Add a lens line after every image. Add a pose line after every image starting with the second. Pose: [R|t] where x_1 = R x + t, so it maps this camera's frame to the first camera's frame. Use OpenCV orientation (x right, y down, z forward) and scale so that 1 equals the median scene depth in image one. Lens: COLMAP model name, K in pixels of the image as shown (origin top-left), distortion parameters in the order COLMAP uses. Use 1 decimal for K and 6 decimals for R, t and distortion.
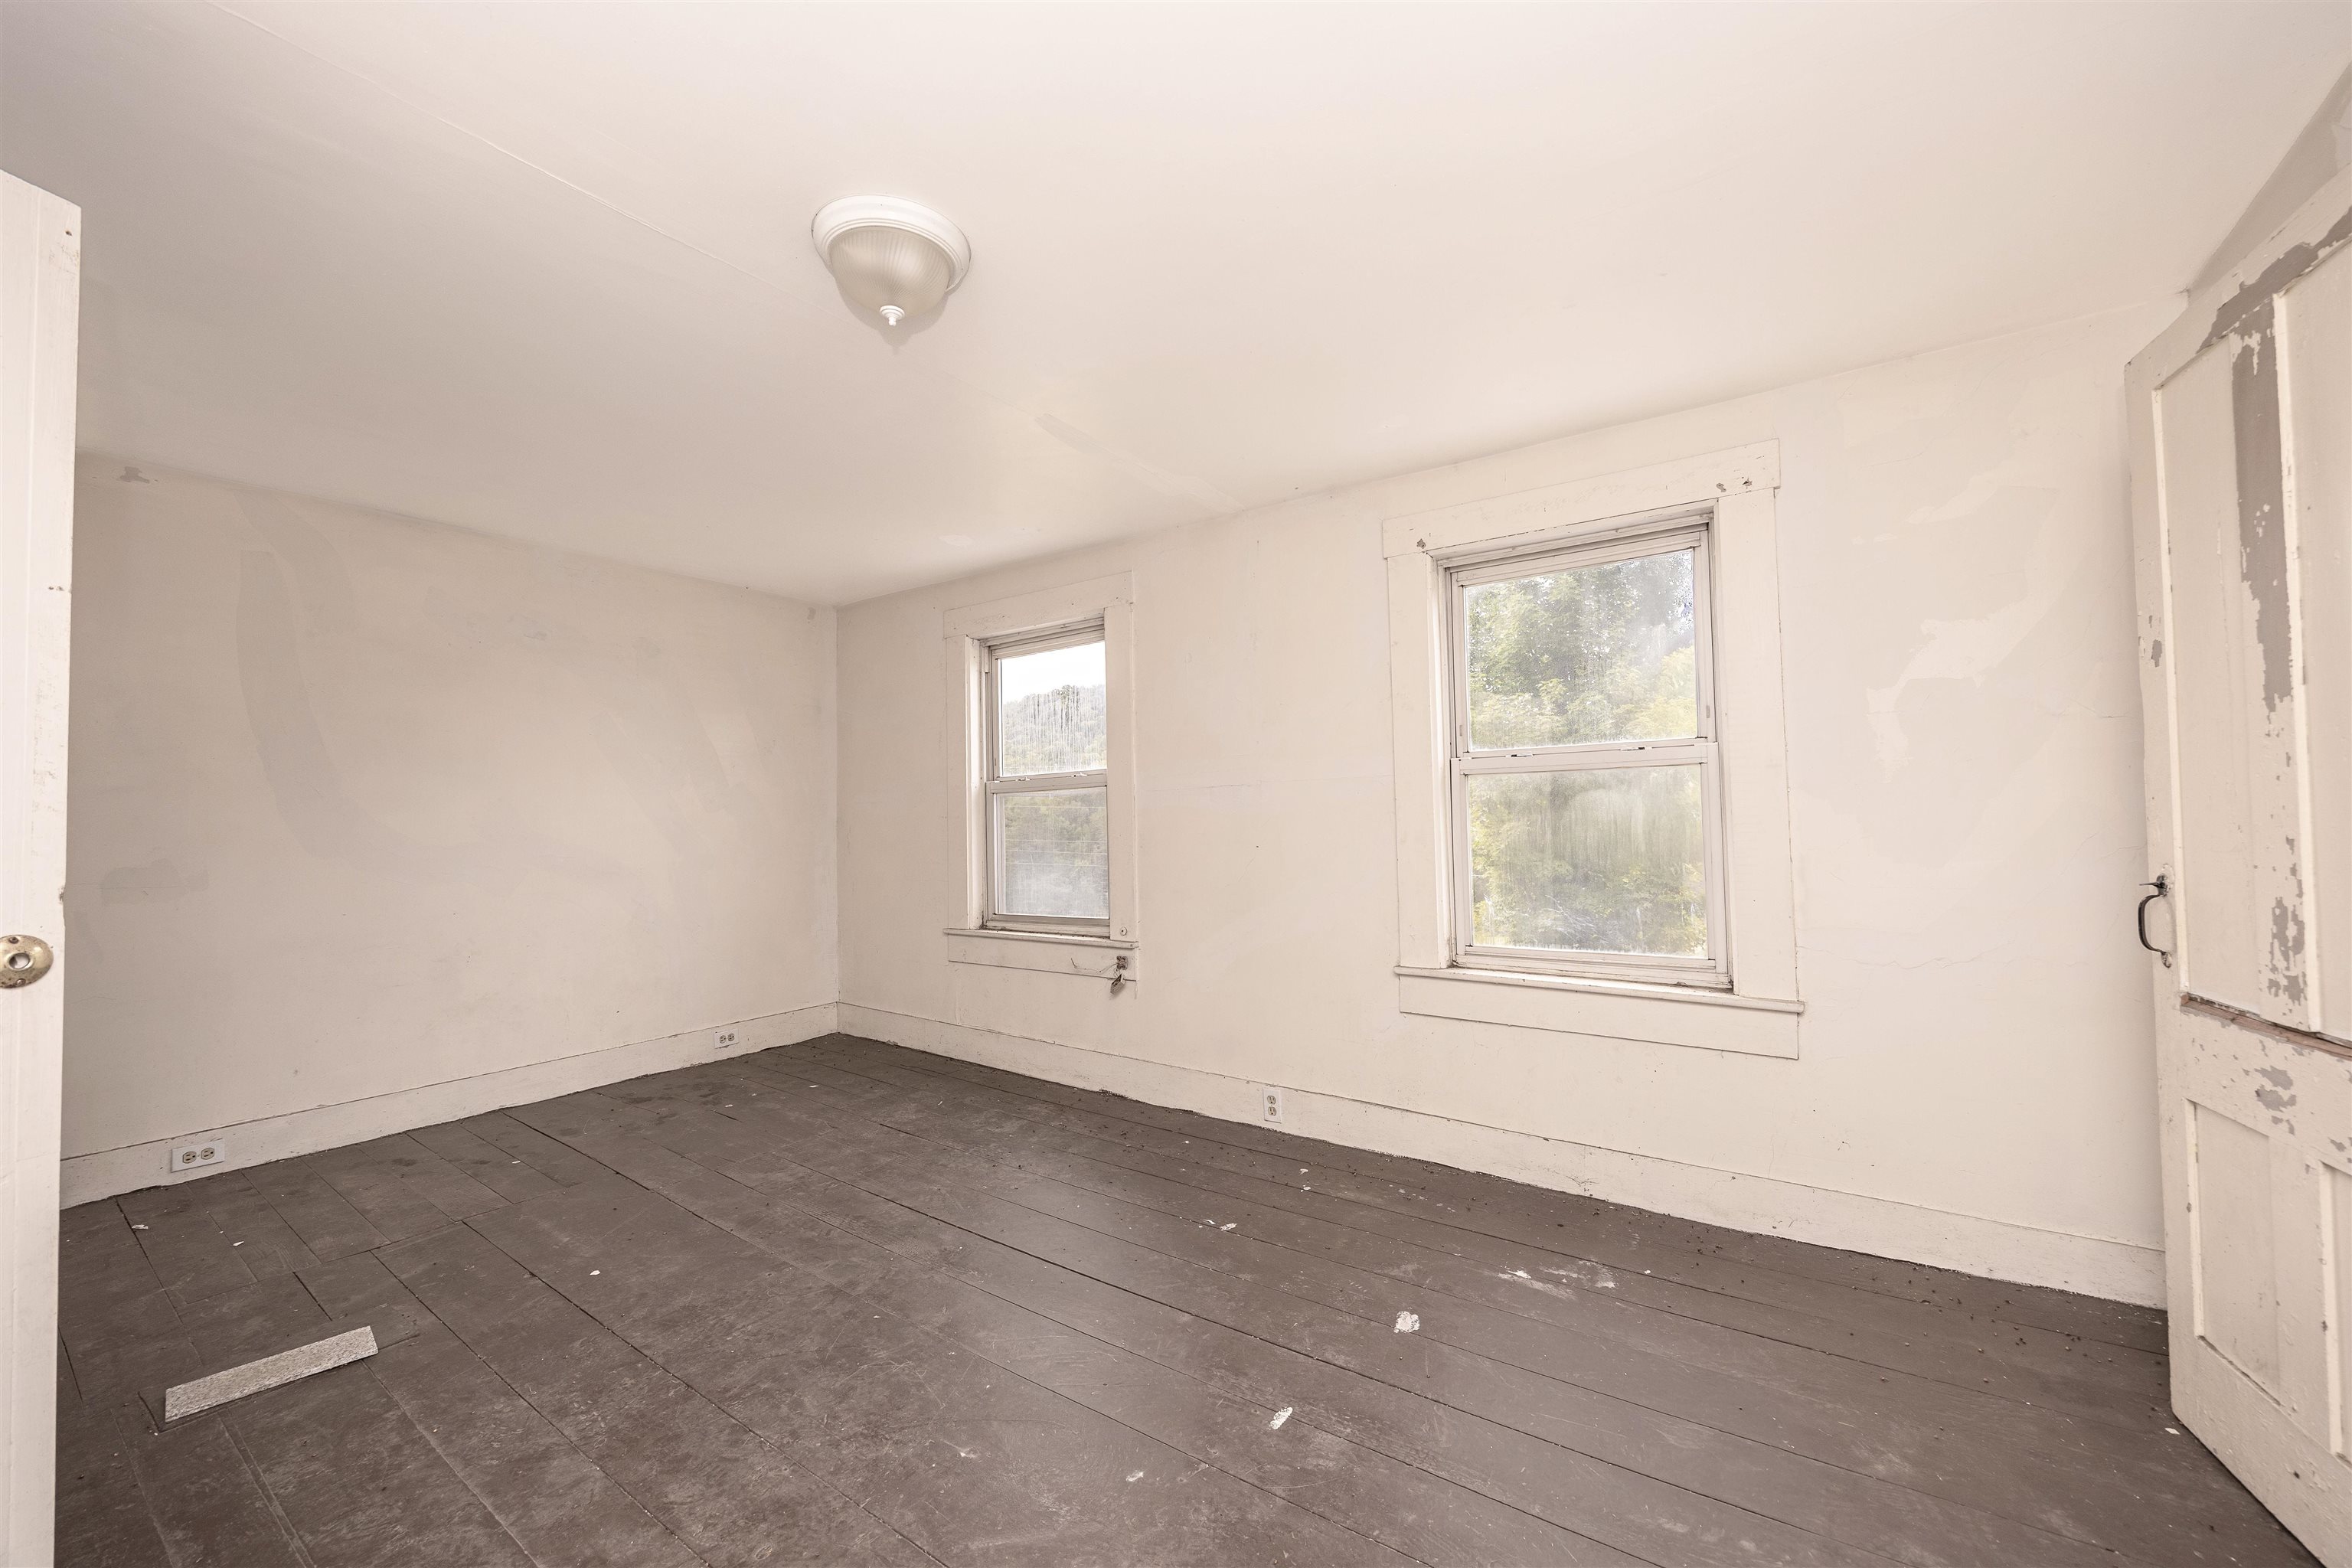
lens RADIAL K [[911.4, 0, 1185.1], [0, 911.4, 786.2], [0, 0, 1]] dist [-0.002242, 0.000034]
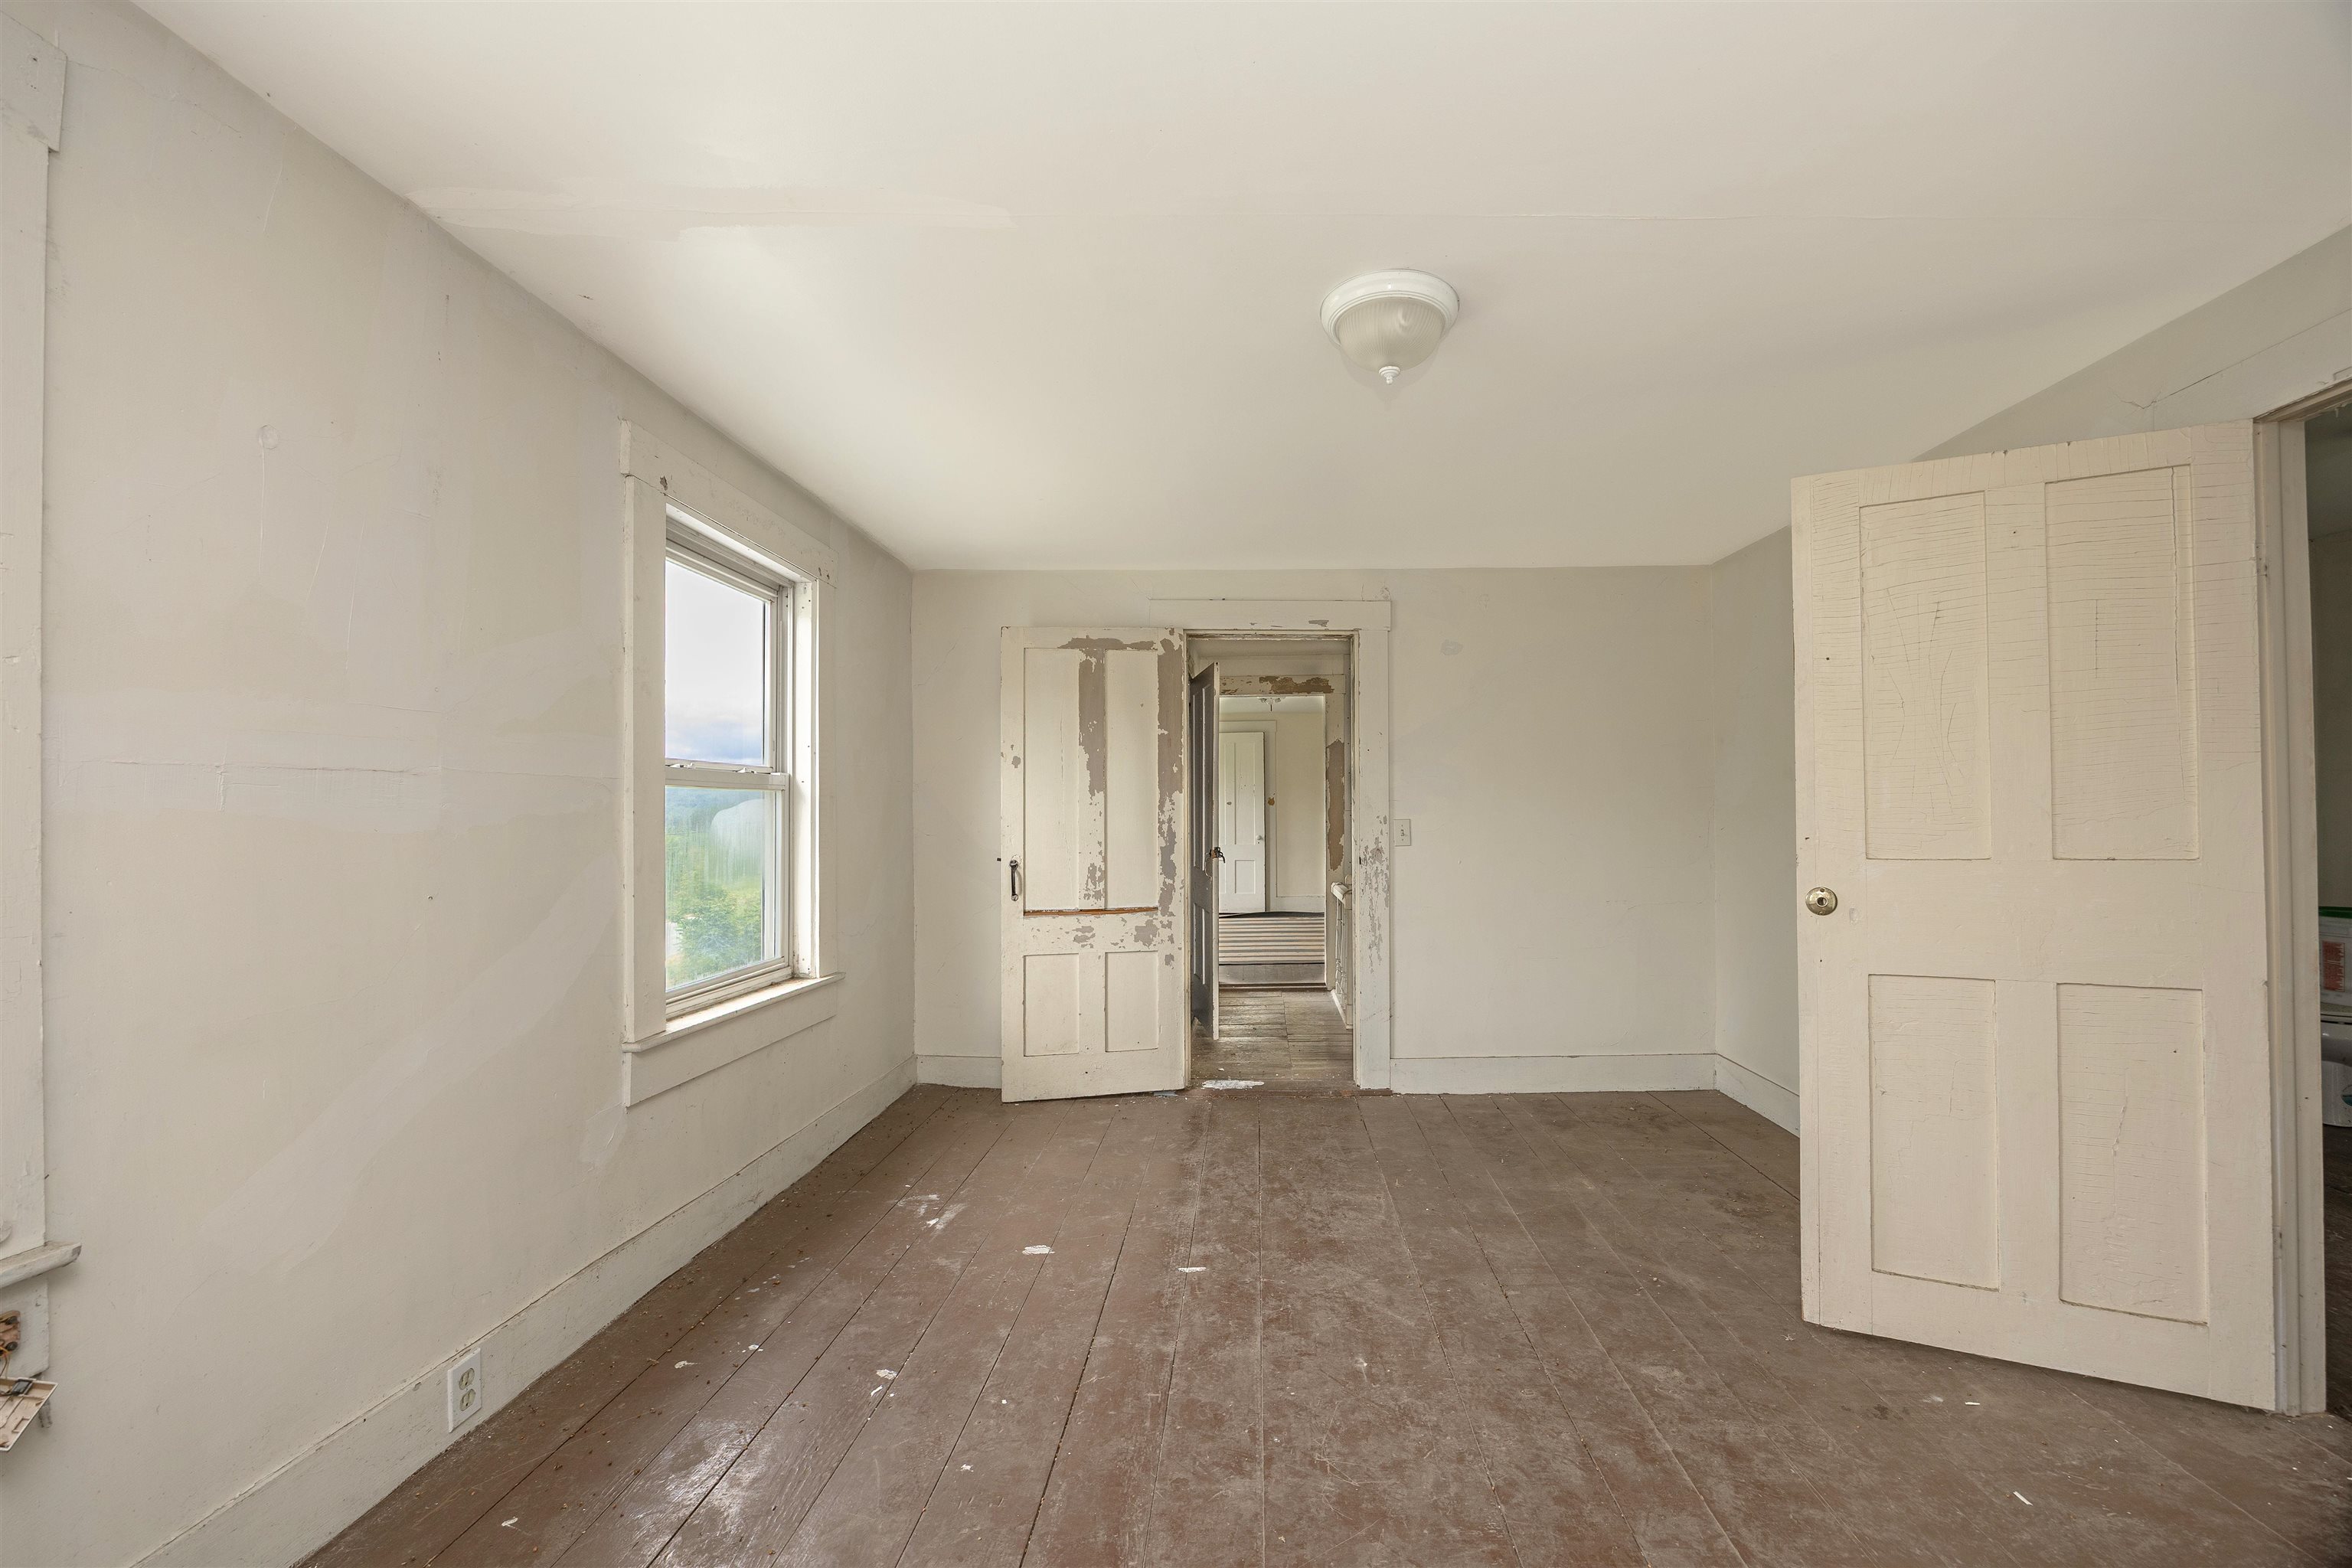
lens RADIAL K [[952.4, 0, 1255.0], [0, 952.4, 795.9], [0, 0, 1]] dist [-0.007165, -0.000143]
pose [[-0.571986, 0.038061, 0.819380, -0.825451], [-0.018974, 0.998042, -0.059605, 0.045895], [-0.820044, -0.049640, -0.570144, 1.272475]]
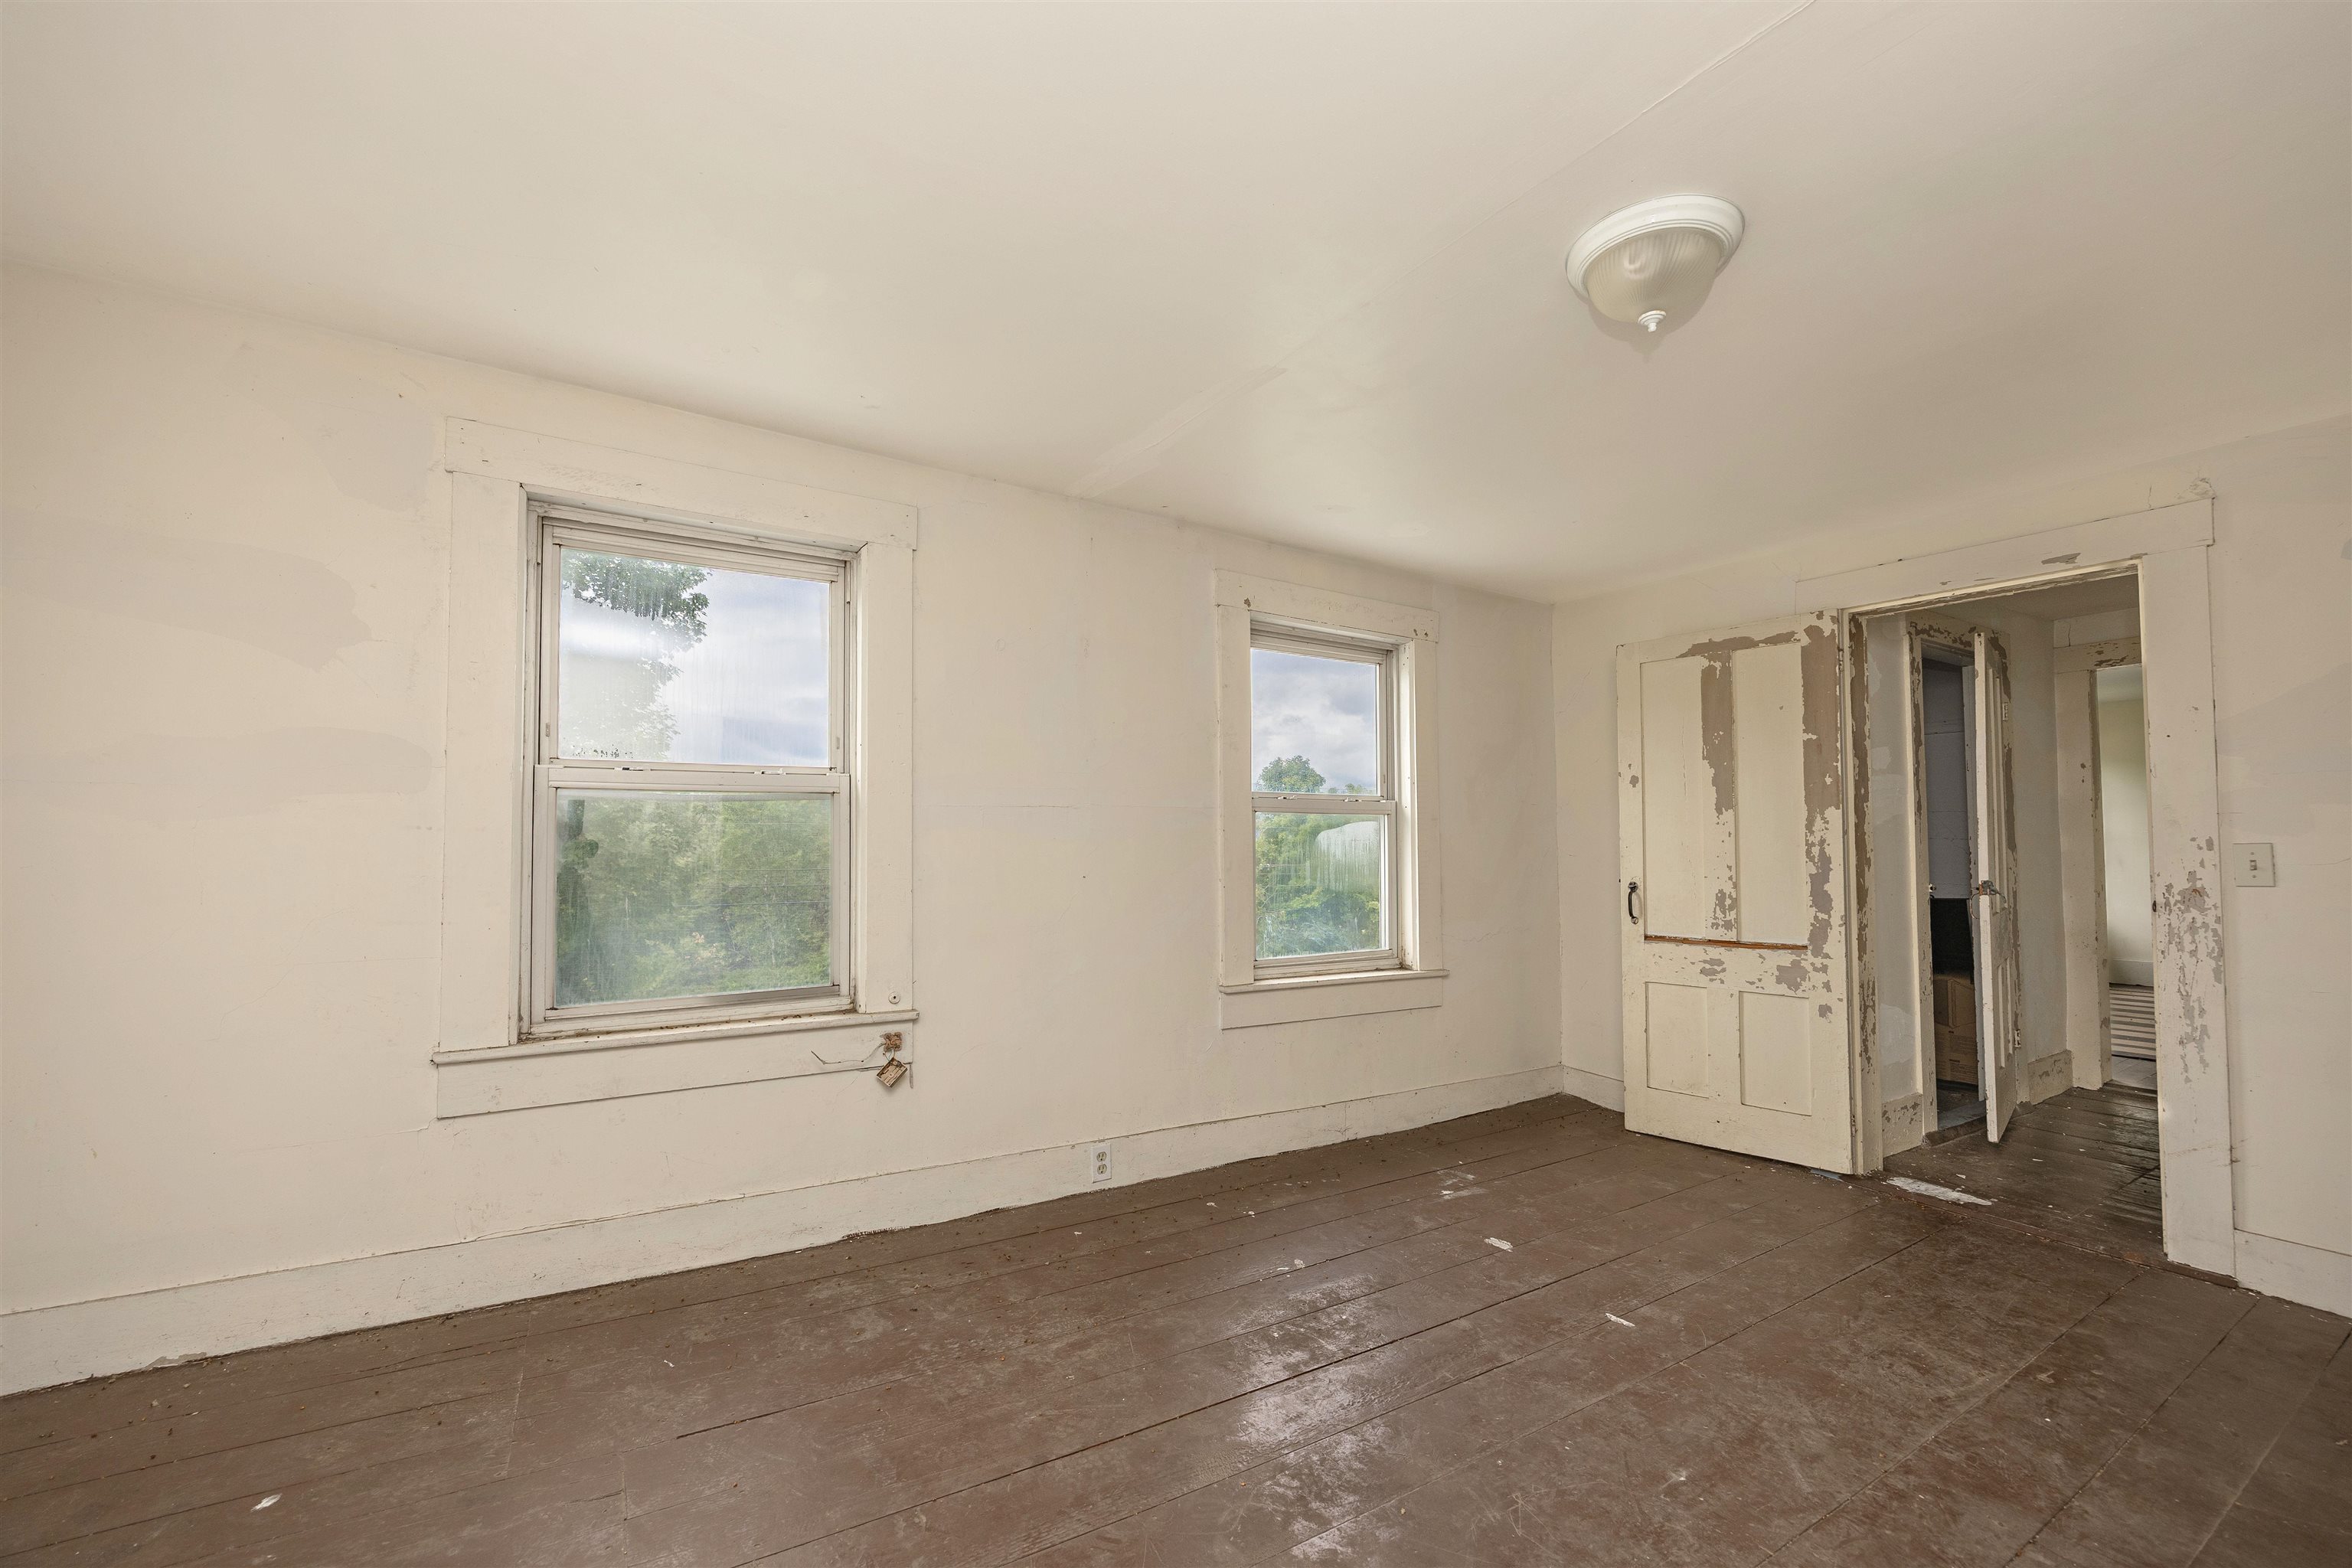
lens RADIAL K [[941.1, 0, 1165.2], [0, 941.1, 798.9], [0, 0, 1]] dist [-0.000763, 0.000103]
pose [[0.400695, 0.063033, 0.914040, -1.005811], [-0.050076, 0.997646, -0.046846, 0.040915], [-0.914842, -0.027000, 0.402909, 0.767401]]
